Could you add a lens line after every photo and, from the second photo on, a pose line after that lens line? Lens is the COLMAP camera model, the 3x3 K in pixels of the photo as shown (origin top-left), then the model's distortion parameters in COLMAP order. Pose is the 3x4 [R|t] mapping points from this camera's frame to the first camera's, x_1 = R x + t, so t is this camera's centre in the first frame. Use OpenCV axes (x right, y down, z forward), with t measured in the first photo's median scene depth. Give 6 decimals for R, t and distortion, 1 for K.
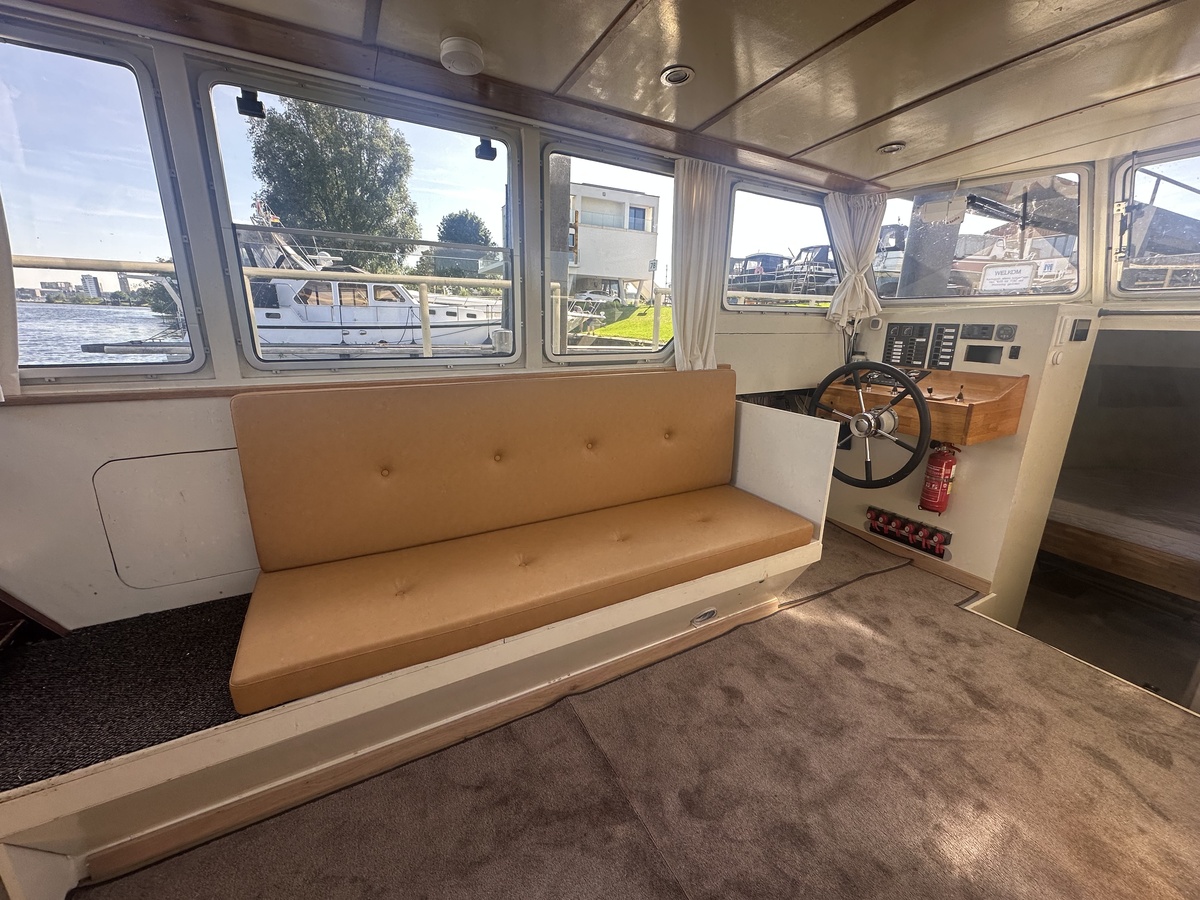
lens RADIAL K [[472.6, 0, 595.4], [0, 472.6, 447.5], [0, 0, 1]] dist [0.001134, -0.004648]
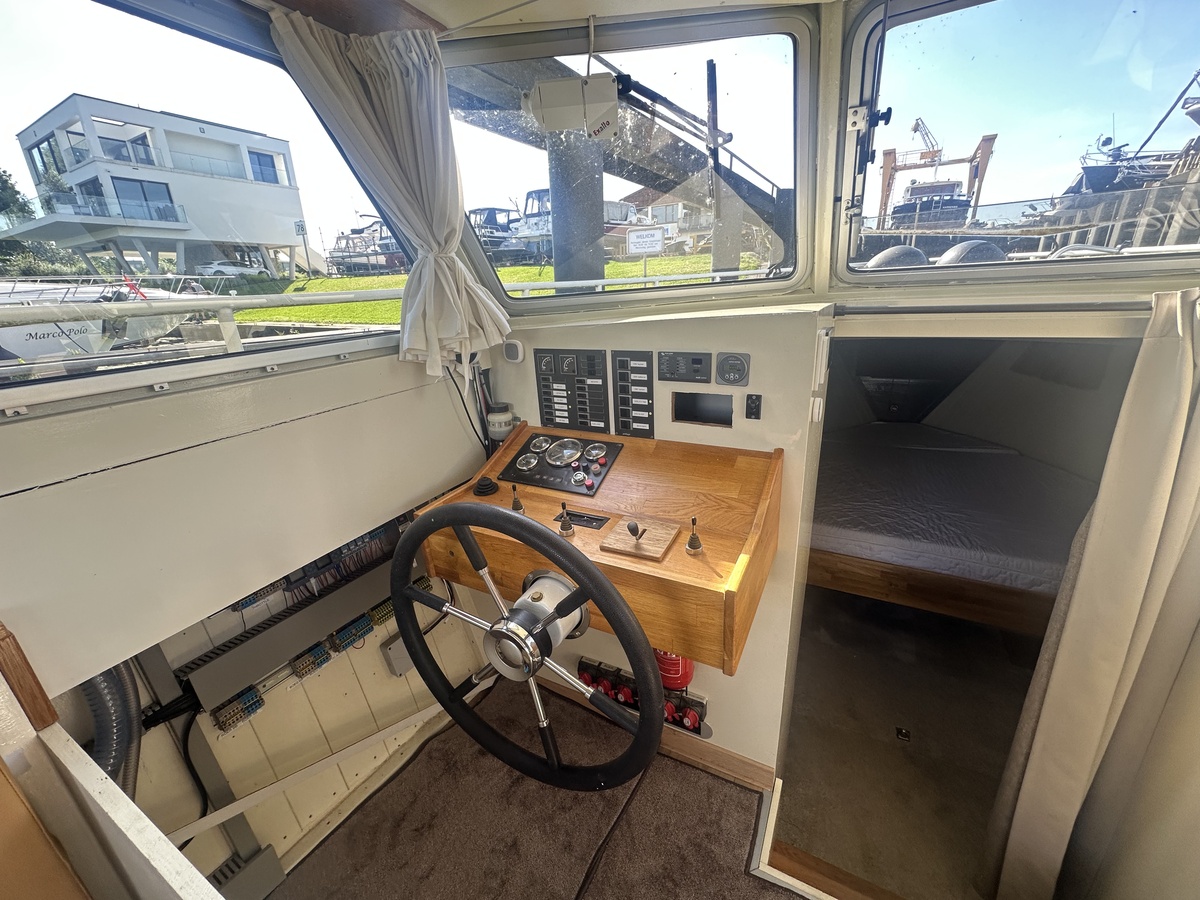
lens RADIAL K [[480.2, 0, 601.7], [0, 480.2, 442.8], [0, 0, 1]] dist [0.014676, -0.010998]
pose [[0.816360, -0.231384, 0.529167, 0.444389], [0.204248, 0.972694, 0.110222, -0.238979], [-0.540221, 0.018101, 0.841328, 0.613263]]
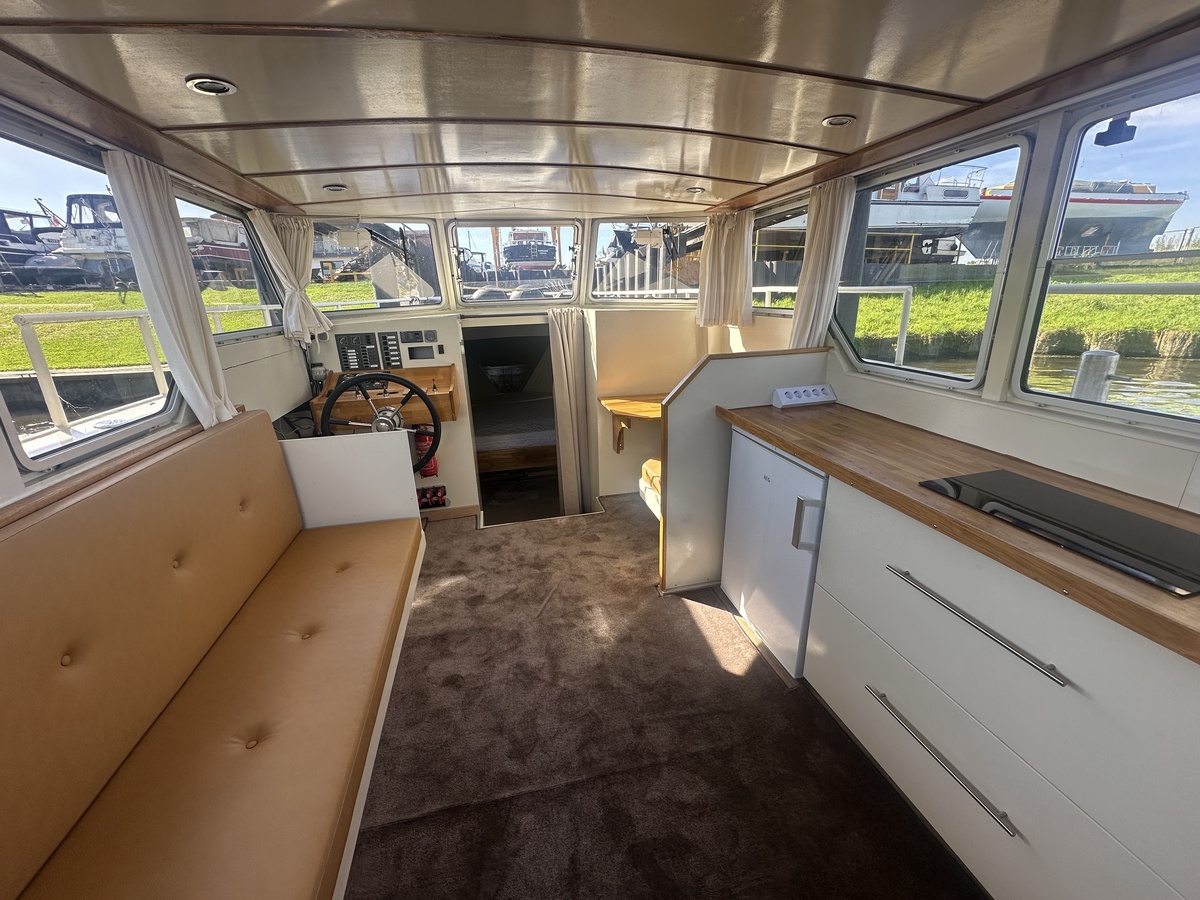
lens RADIAL K [[480.2, 0, 601.7], [0, 480.2, 442.8], [0, 0, 1]] dist [0.014676, -0.010998]
pose [[0.264994, -0.307716, 0.913832, -0.361326], [0.289728, 0.929330, 0.228919, -0.123456], [-0.919693, 0.204101, 0.335421, 0.123632]]
